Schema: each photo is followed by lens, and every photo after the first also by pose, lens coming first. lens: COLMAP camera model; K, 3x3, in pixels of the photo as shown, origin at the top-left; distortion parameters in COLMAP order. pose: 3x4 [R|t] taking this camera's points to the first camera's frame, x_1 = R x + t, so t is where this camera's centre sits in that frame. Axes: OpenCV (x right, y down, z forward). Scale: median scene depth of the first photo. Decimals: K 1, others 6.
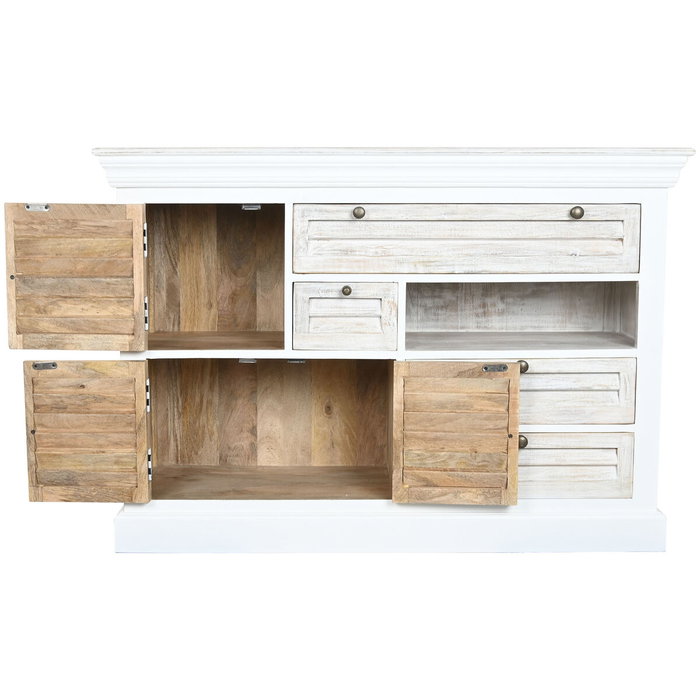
lens RADIAL K [[1129.7, 0, 343.5], [0, 1129.7, 373.9], [0, 0, 1]] dist [0.016606, 0.000000]
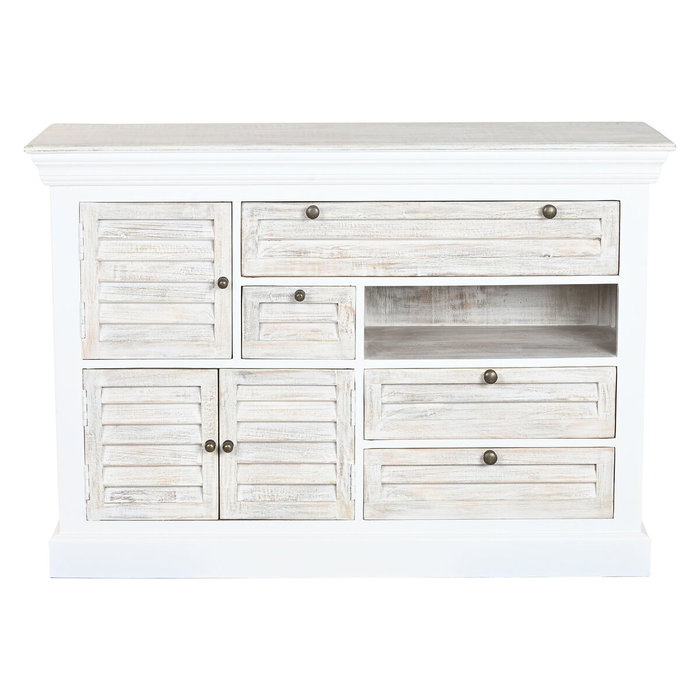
lens RADIAL K [[2450.8, 0, 350.0], [0, 2450.8, 350.3], [0, 0, 1]] dist [0.191493, 0.000000]
pose [[0.999951, -0.000880, -0.009829, 0.062982], [0.001552, 0.997644, 0.068587, -0.165254], [0.009745, -0.068599, 0.997597, -0.993582]]
